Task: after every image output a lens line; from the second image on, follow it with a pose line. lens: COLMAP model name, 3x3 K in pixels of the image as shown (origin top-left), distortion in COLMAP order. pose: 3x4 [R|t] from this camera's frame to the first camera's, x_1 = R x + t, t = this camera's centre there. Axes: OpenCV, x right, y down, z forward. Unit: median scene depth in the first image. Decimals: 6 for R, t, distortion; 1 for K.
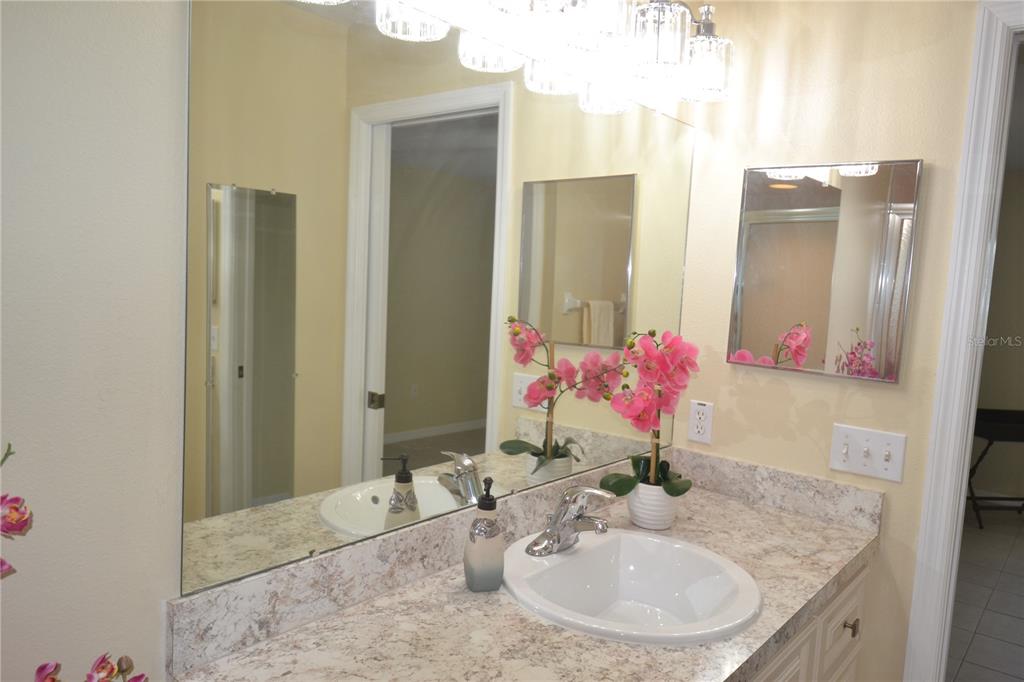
lens RADIAL K [[734.7, 0, 510.8], [0, 734.7, 336.6], [0, 0, 1]] dist [0.054789, -0.064373]
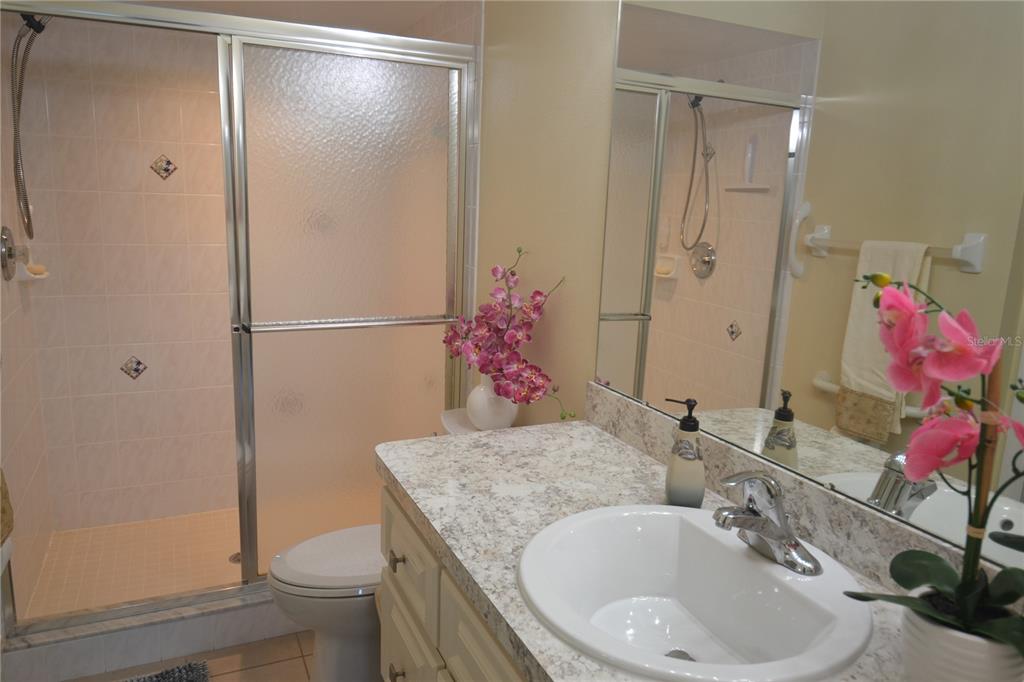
lens RADIAL K [[734.7, 0, 510.8], [0, 734.7, 336.6], [0, 0, 1]] dist [0.054789, -0.064373]
pose [[-0.433074, 0.091310, -0.896722, 1.011504], [-0.140359, 0.975888, 0.167158, -0.021899], [0.890363, 0.198255, -0.409815, 1.248827]]
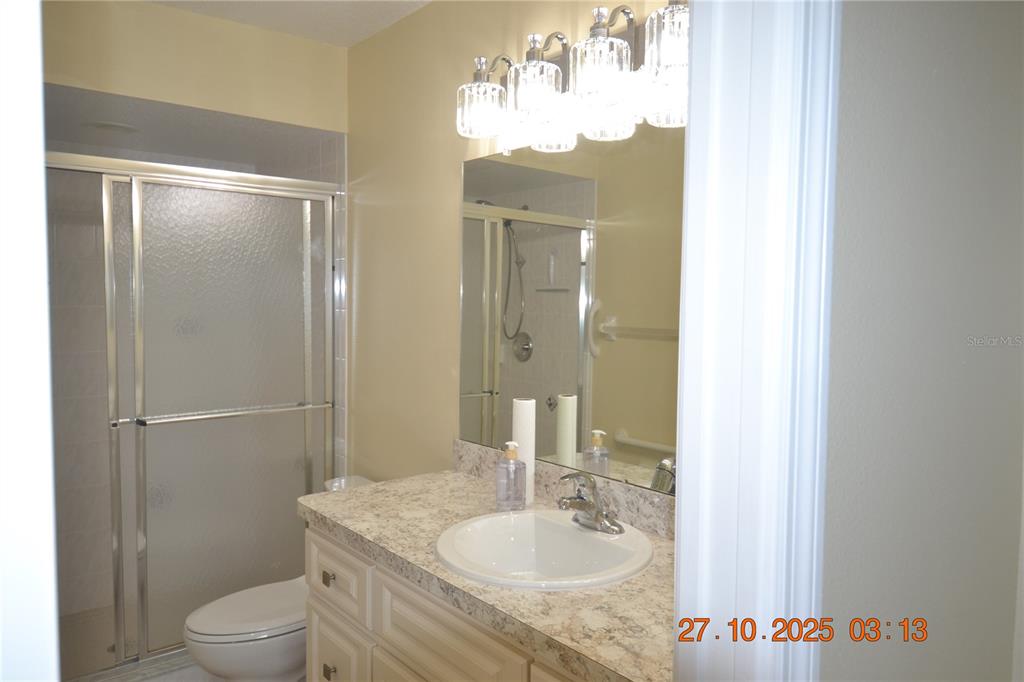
lens RADIAL K [[719.5, 0, 512.0], [0, 719.5, 341.0], [0, 0, 1]] dist [-0.000359, -0.060851]
pose [[-0.194055, -0.006122, -0.980972, 1.465046], [-0.107044, 0.994142, 0.014971, -0.011755], [0.975133, 0.107913, -0.193573, 1.289025]]
